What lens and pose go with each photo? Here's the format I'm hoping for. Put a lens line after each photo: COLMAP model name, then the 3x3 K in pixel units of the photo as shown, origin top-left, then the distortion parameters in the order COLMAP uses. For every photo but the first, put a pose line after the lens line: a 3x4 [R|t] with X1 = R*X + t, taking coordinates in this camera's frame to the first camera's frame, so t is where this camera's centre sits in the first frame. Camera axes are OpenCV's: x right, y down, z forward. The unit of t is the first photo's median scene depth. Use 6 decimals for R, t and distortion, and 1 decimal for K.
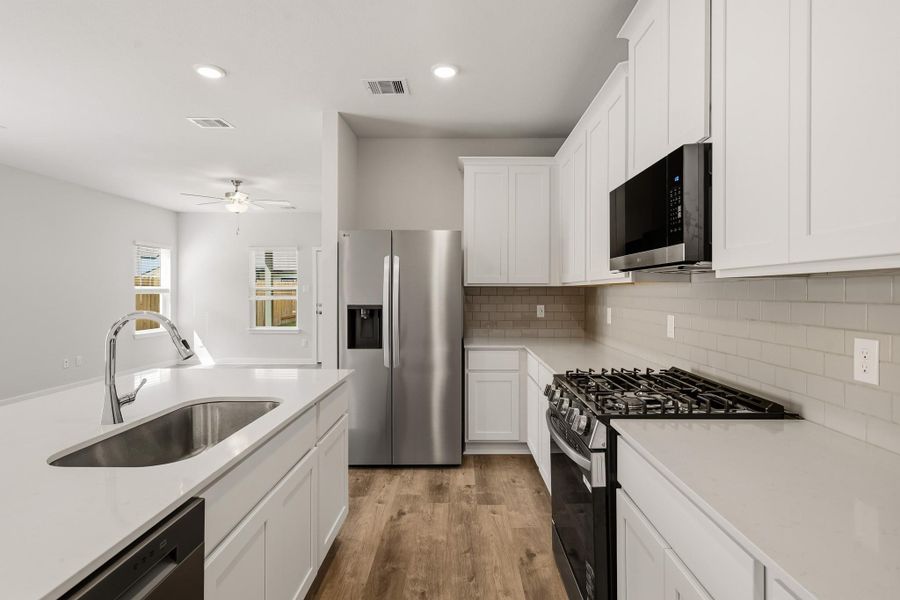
lens RADIAL K [[458.1, 0, 450.0], [0, 458.1, 300.0], [0, 0, 1]] dist [-0.001098, 0.000630]
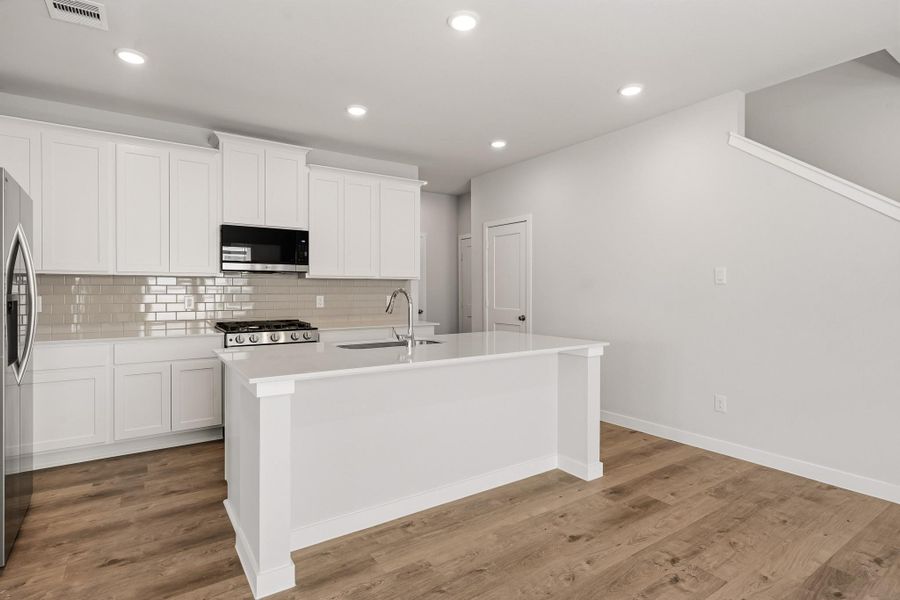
lens RADIAL K [[458.1, 0, 450.0], [0, 458.1, 300.0], [0, 0, 1]] dist [-0.001098, 0.000630]
pose [[-0.580042, -0.015322, 0.814442, -1.162195], [0.010718, 0.999593, 0.026439, 0.010174], [-0.814516, 0.024065, -0.579642, 0.958396]]
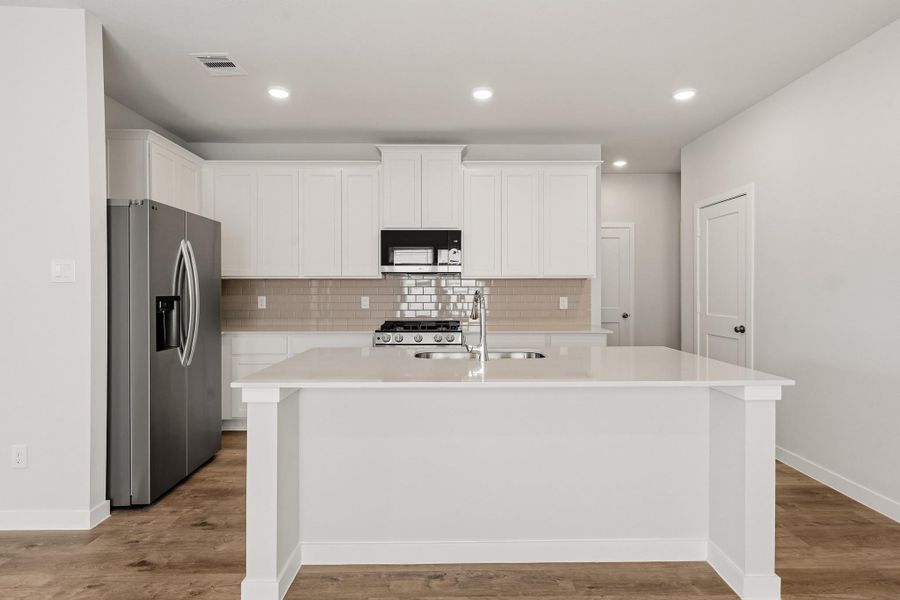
lens RADIAL K [[458.1, 0, 450.0], [0, 458.1, 300.0], [0, 0, 1]] dist [-0.001098, 0.000630]
pose [[-0.033761, -0.016952, 0.999286, -1.127284], [0.013398, 0.999759, 0.017413, 0.014341], [-0.999340, 0.013976, -0.033526, 0.574052]]
